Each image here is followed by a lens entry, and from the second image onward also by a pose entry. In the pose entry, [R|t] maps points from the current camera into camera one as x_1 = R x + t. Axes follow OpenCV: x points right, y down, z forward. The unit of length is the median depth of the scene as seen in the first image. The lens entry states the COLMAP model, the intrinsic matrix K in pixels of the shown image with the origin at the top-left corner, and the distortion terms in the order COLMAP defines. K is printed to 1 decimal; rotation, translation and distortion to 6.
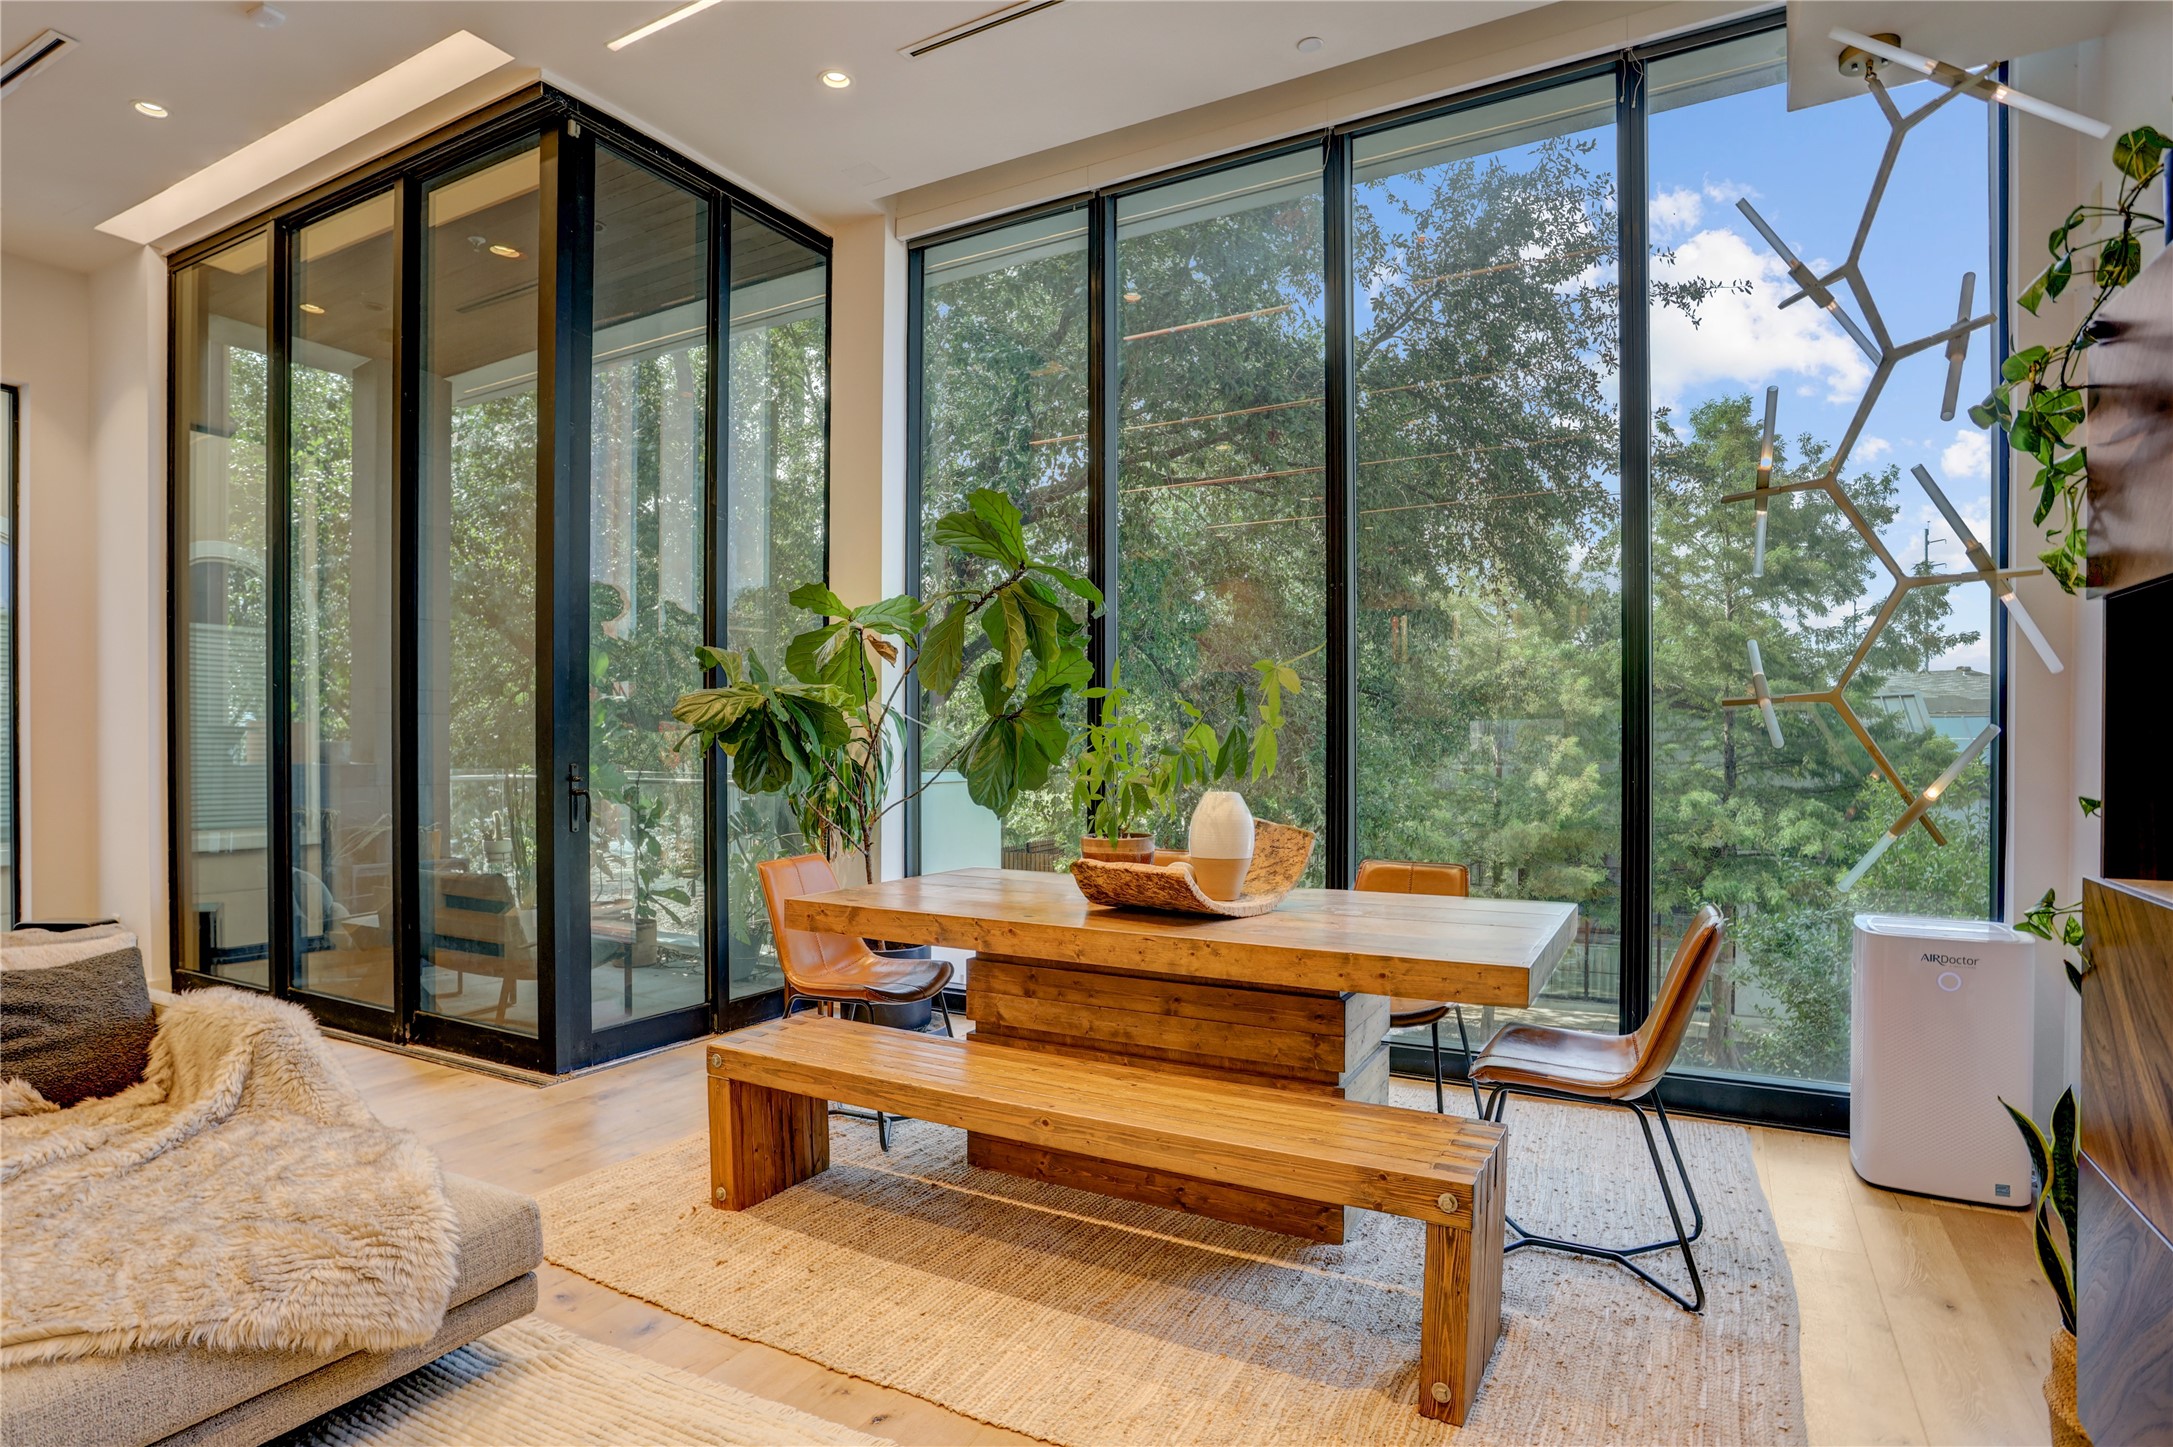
lens RADIAL K [[1111.5, 0, 1126.0], [0, 1111.5, 727.8], [0, 0, 1]] dist [-0.038686, 0.000064]
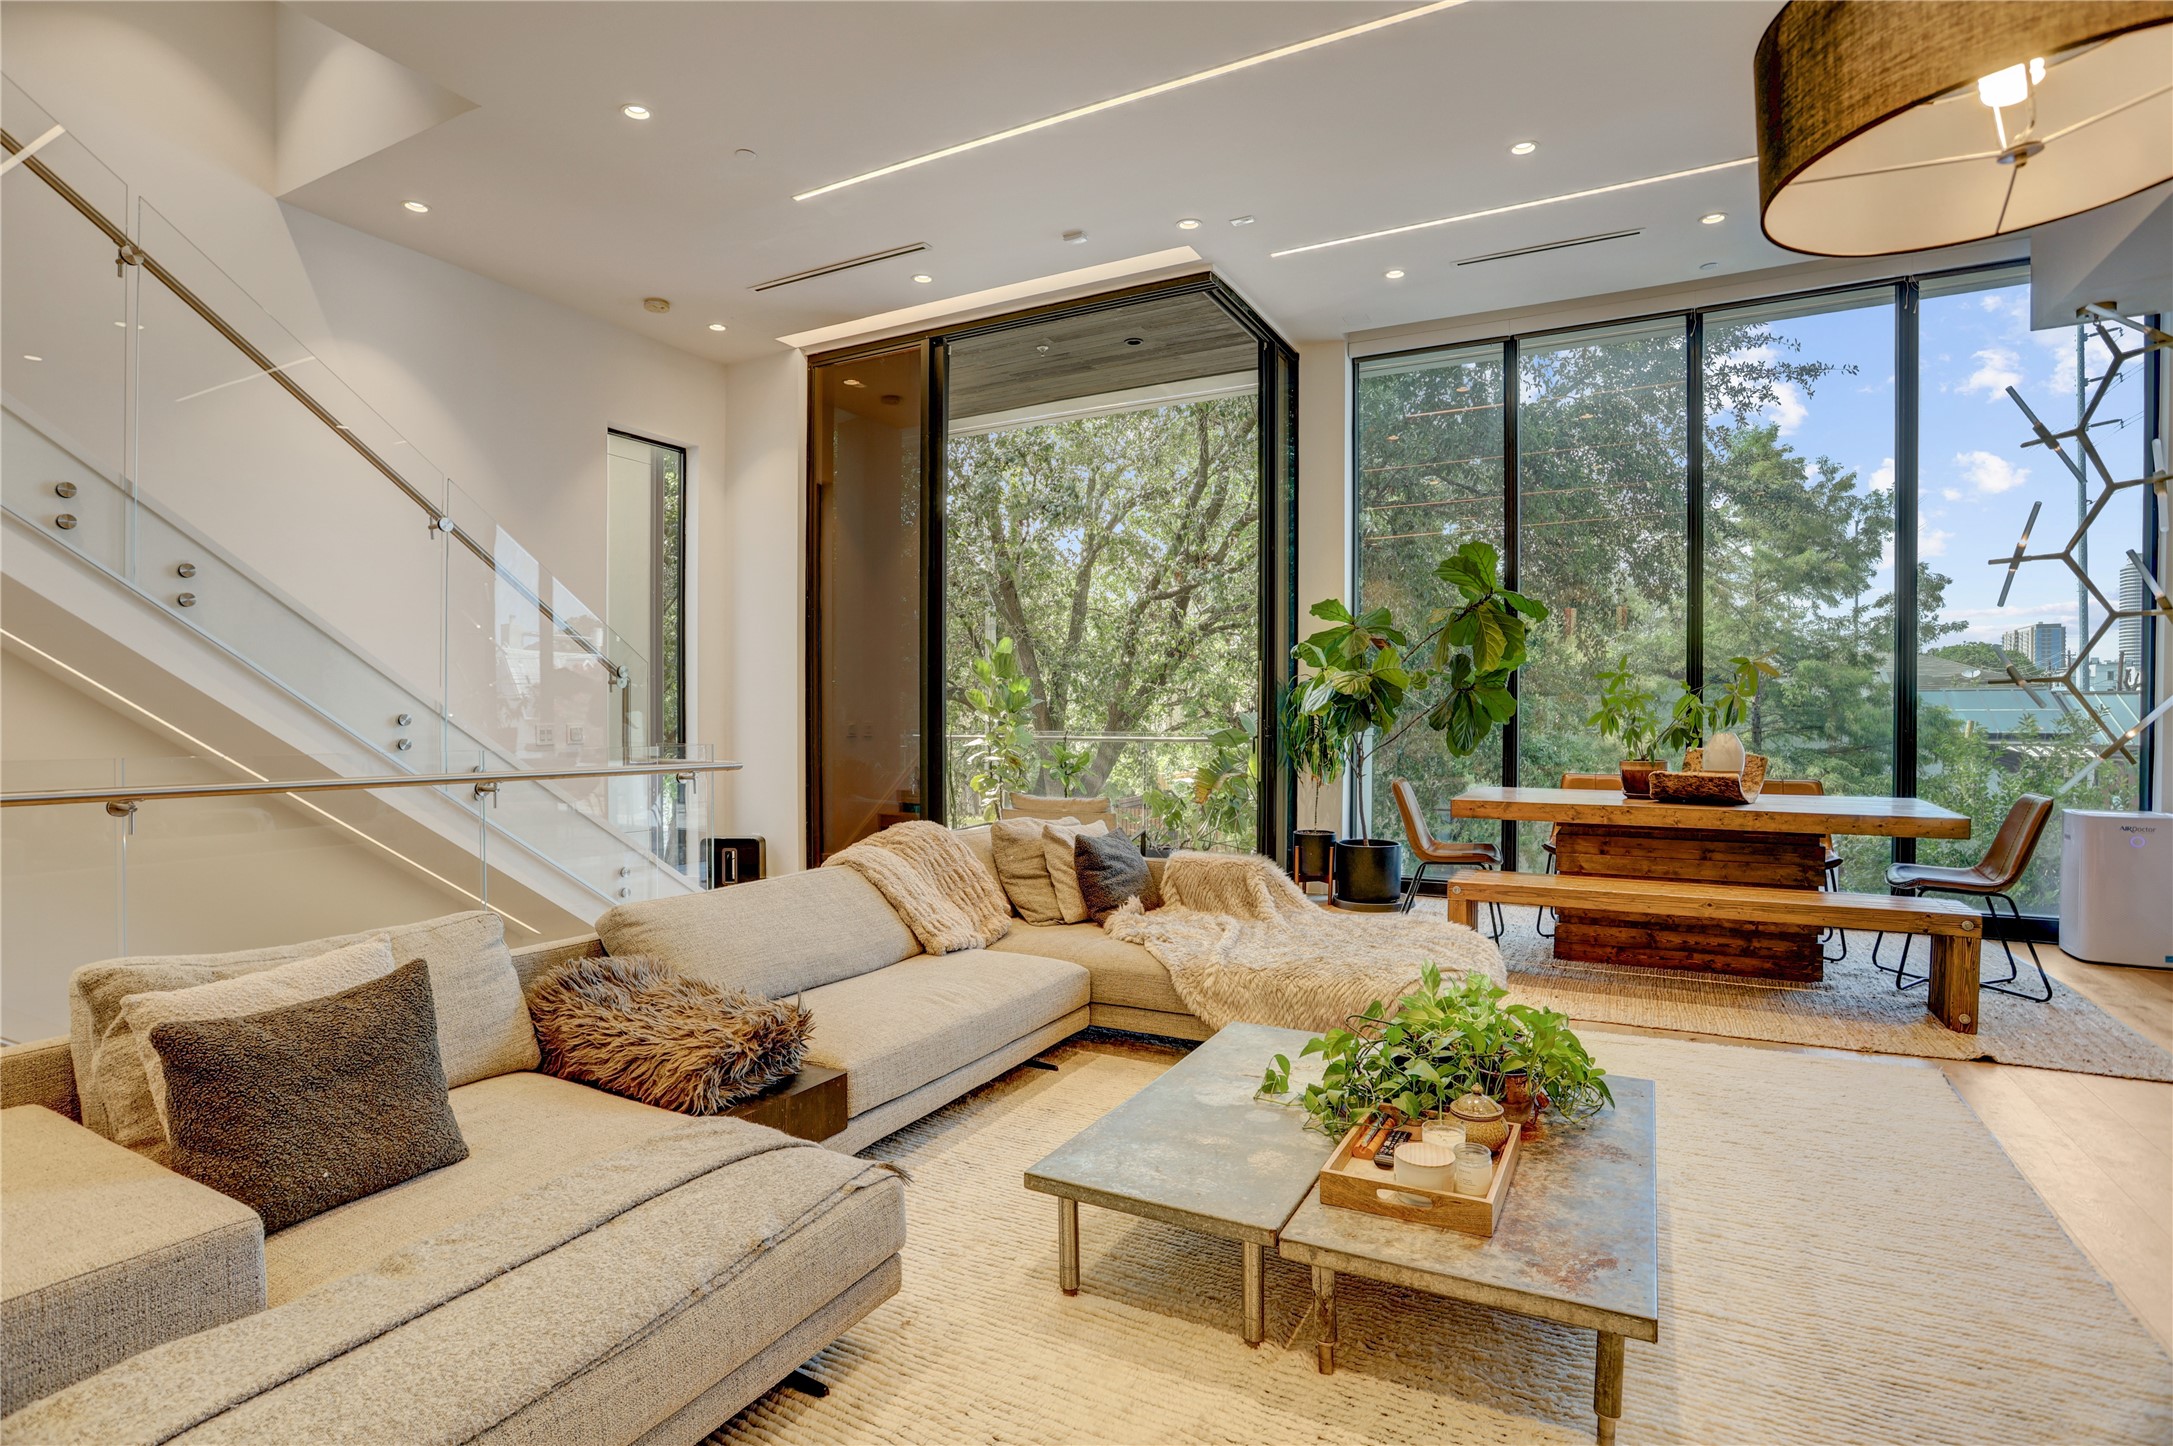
lens RADIAL K [[1052.3, 0, 1076.6], [0, 1052.3, 717.5], [0, 0, 1]] dist [-0.073775, 0.029413]
pose [[0.999993, 0.002345, -0.002792, -0.217197], [-0.002295, 0.999837, 0.017917, 0.001189], [0.002834, -0.017911, 0.999836, -0.143549]]
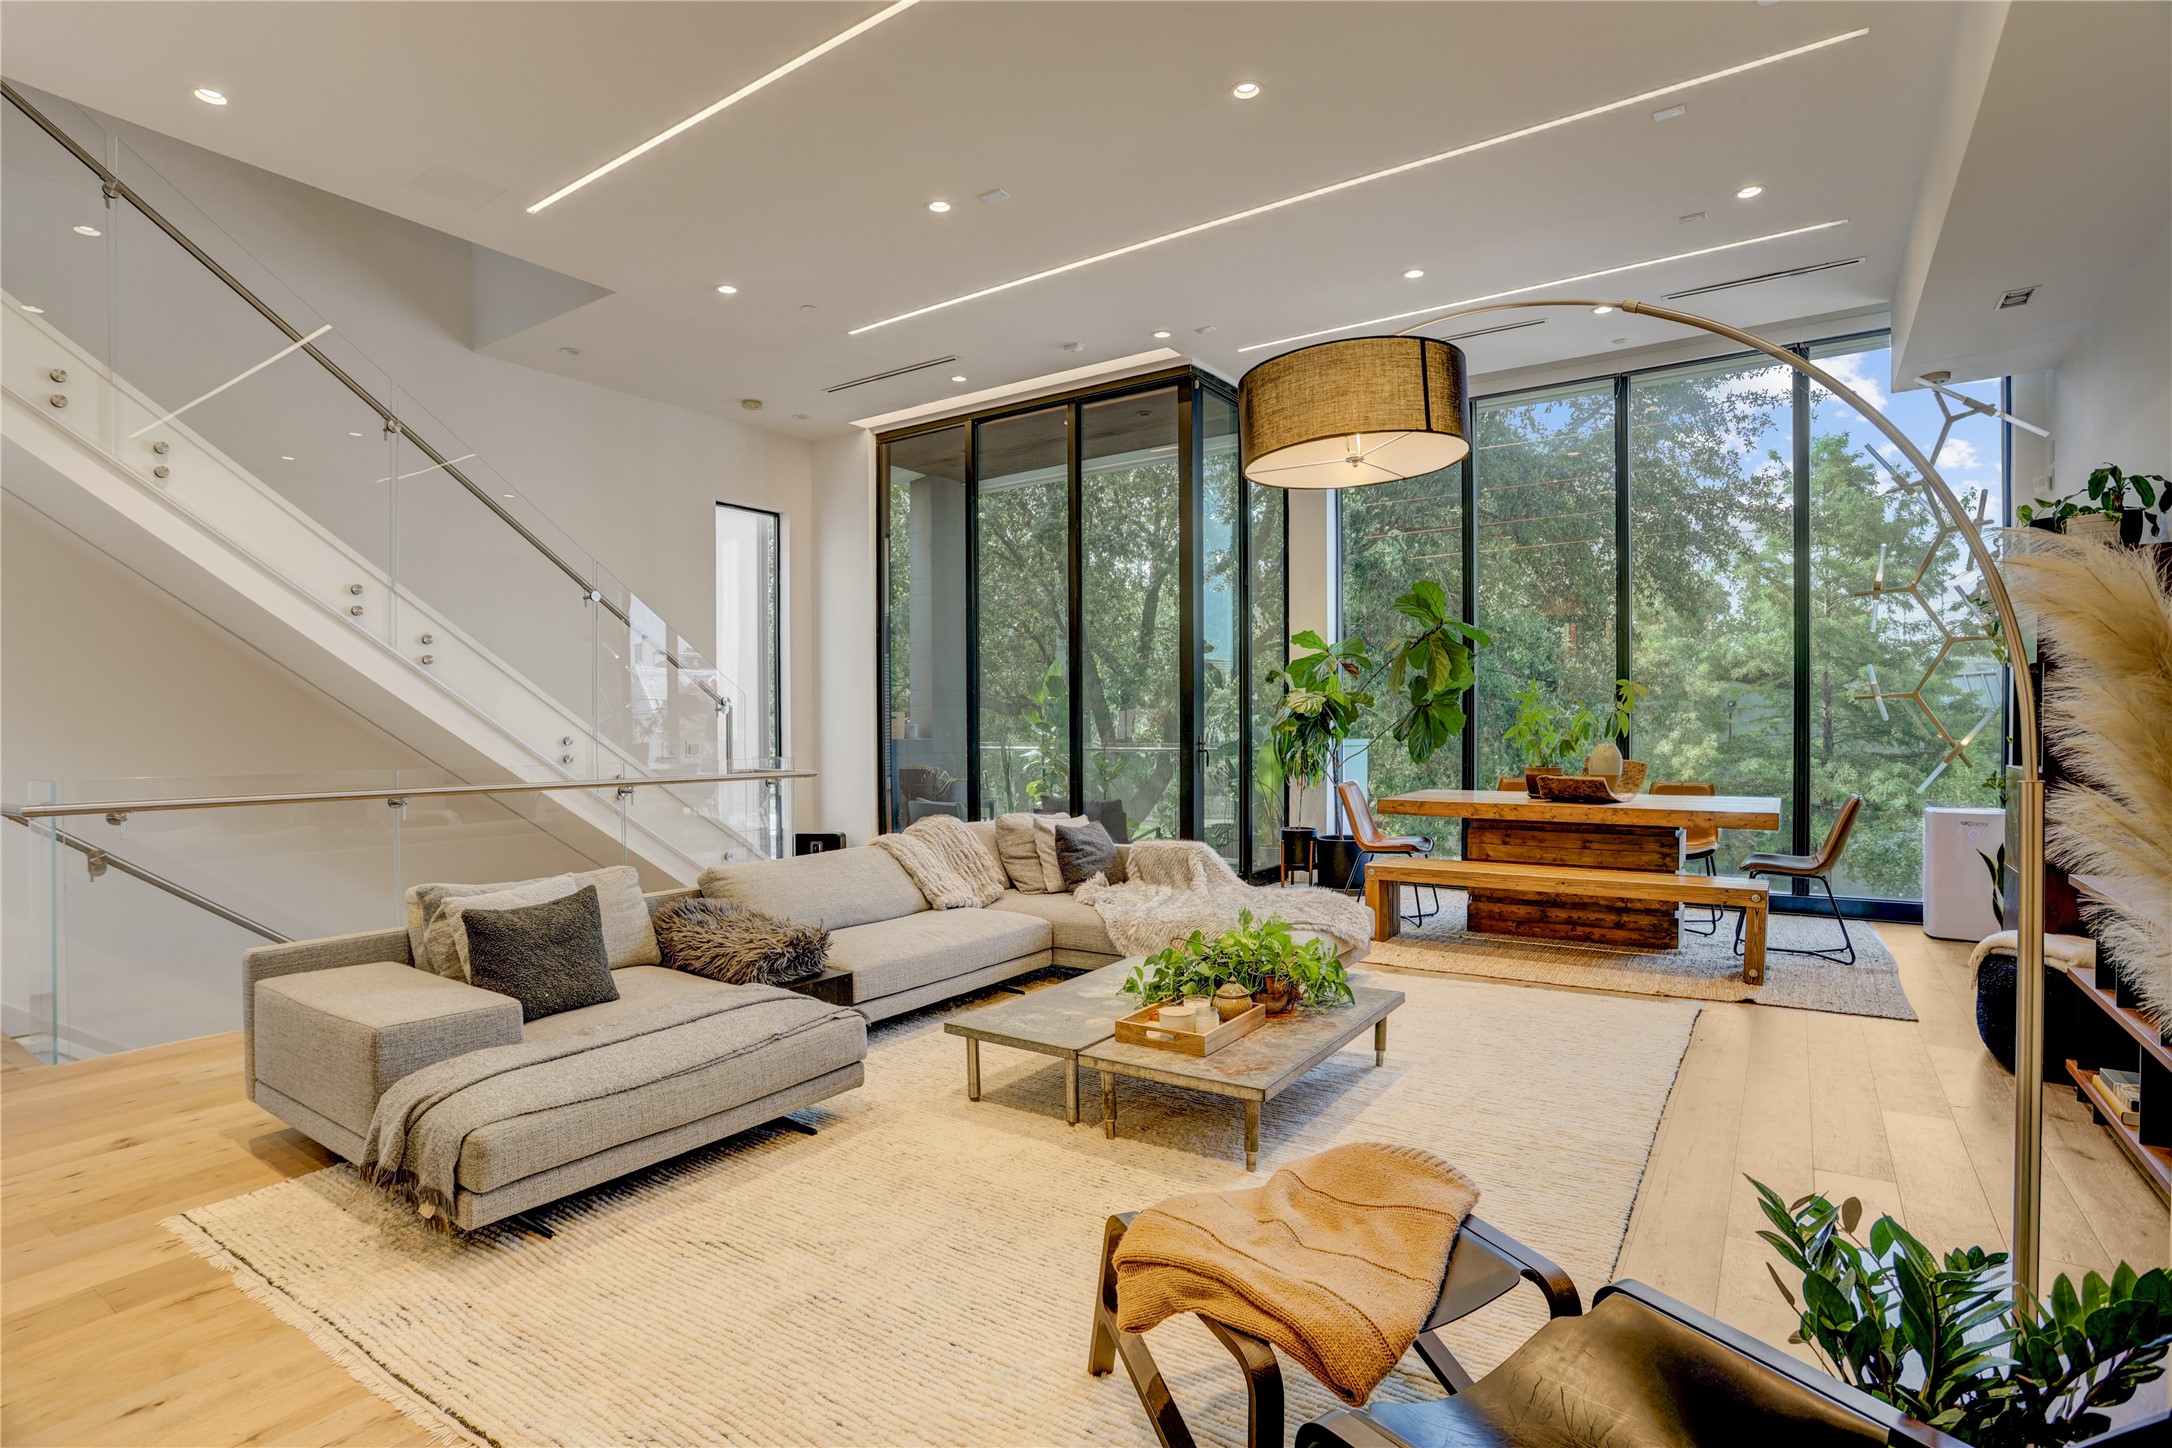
lens RADIAL K [[1070.8, 0, 1086.0], [0, 1070.8, 724.0], [0, 0, 1]] dist [-0.088645, 0.043321]
pose [[0.994094, -0.006312, -0.108338, -0.157255], [0.008155, 0.999829, 0.016577, -0.004930], [0.108214, -0.017363, 0.993976, -0.250359]]
